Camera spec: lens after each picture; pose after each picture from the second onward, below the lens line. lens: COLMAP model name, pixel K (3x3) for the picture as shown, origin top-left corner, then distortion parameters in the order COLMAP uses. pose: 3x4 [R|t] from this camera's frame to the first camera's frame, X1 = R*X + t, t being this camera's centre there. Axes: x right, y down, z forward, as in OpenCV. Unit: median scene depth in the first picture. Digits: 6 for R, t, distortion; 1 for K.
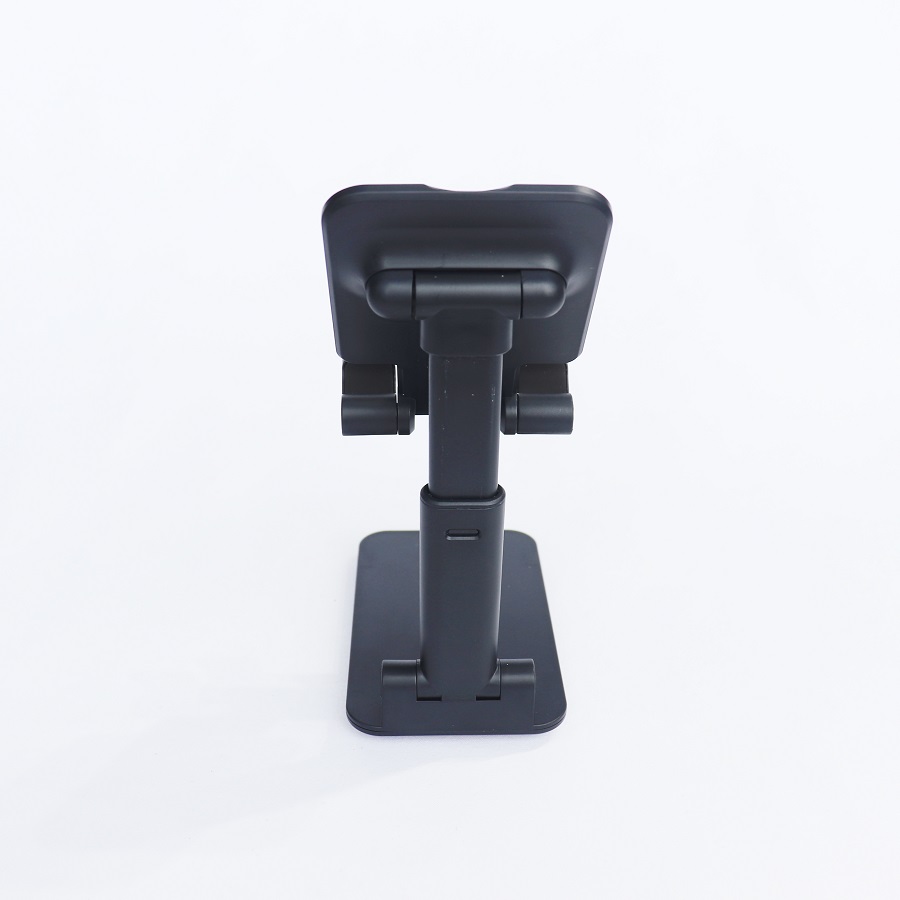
lens RADIAL K [[1140.9, 0, 450.0], [0, 1140.9, 450.0], [0, 0, 1]] dist [-0.149131, -0.006311]
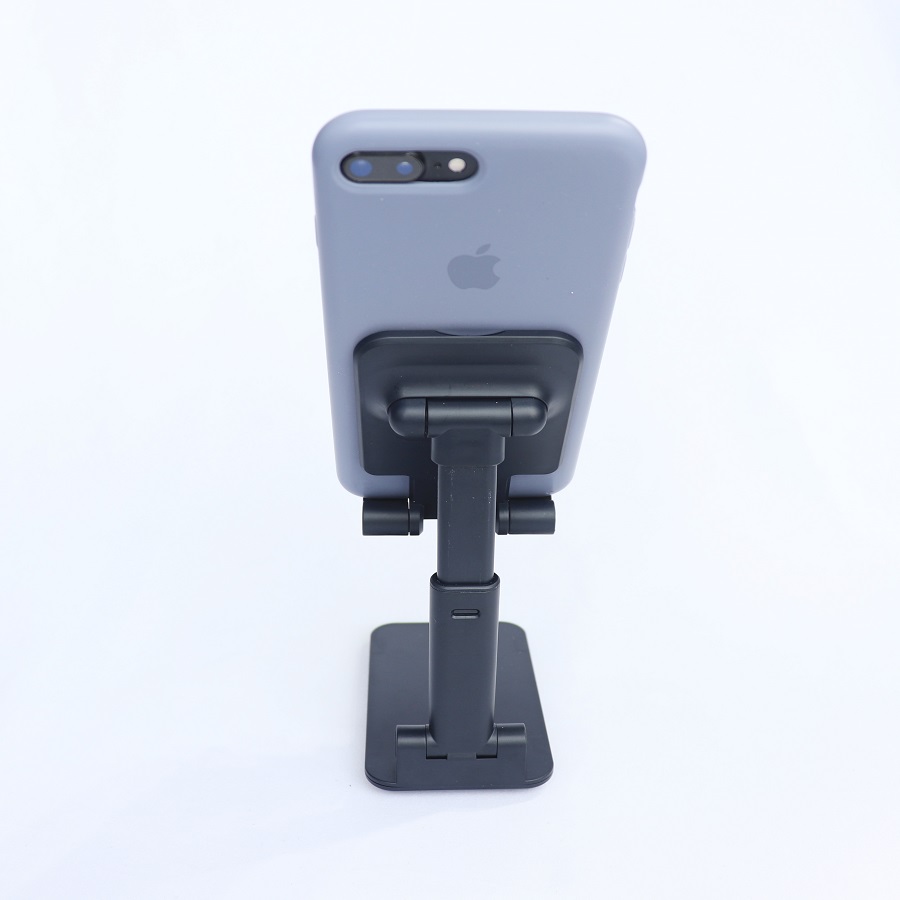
lens RADIAL K [[1140.9, 0, 450.0], [0, 1140.9, 450.0], [0, 0, 1]] dist [-0.149131, -0.006311]
pose [[0.999951, -0.003646, 0.009187, -0.015460], [0.004672, 0.993448, -0.114188, 0.038849], [-0.008710, 0.114226, 0.993417, -0.223749]]
